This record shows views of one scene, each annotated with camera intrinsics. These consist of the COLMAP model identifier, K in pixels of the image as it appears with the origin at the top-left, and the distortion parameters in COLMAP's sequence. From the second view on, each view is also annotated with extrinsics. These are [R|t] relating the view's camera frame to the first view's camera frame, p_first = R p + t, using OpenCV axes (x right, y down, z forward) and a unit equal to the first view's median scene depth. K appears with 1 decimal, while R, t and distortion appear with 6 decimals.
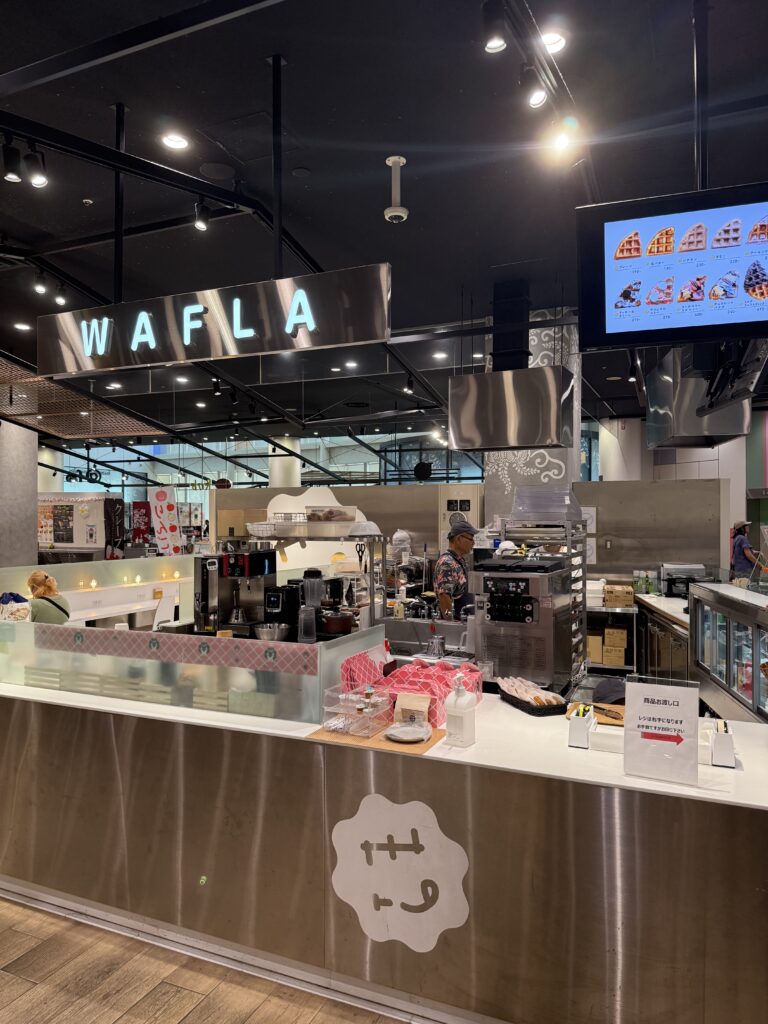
lens RADIAL K [[707.6, 0, 382.5], [0, 707.6, 513.8], [0, 0, 1]] dist [0.010814, -0.021387]
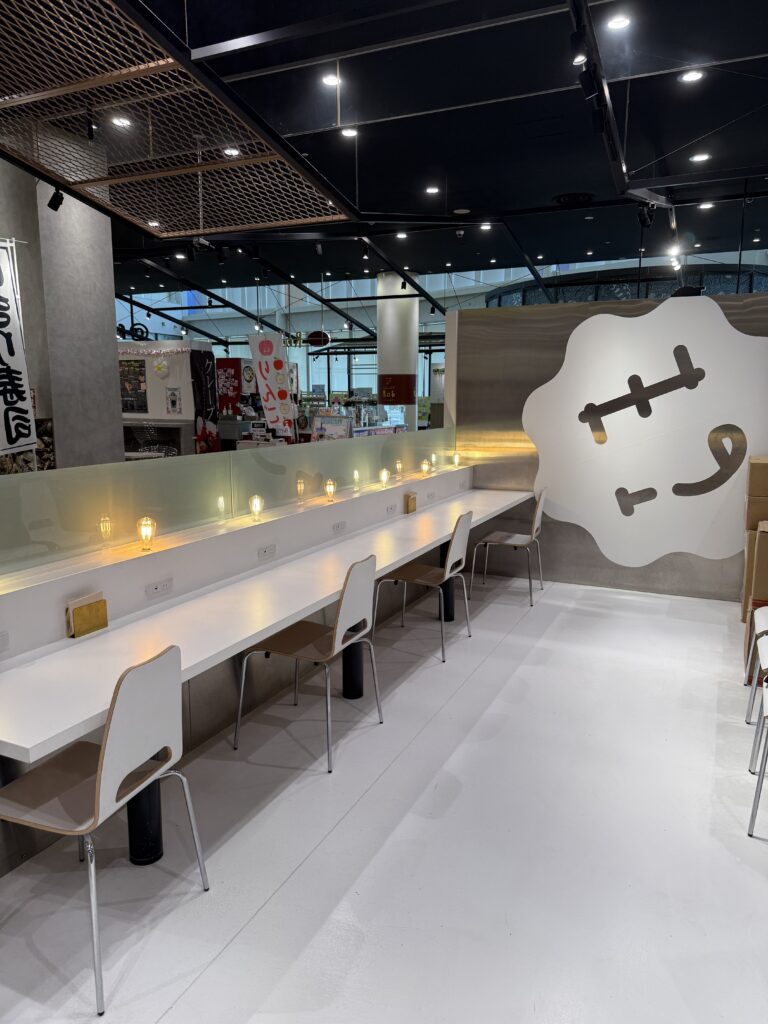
lens RADIAL K [[707.6, 0, 384.8], [0, 707.6, 509.6], [0, 0, 1]] dist [0.010814, -0.021387]
pose [[0.999914, 0.009839, -0.008720, -0.187622], [-0.008264, 0.986232, 0.165160, 0.016764], [0.010225, -0.165074, 0.986228, 0.274704]]
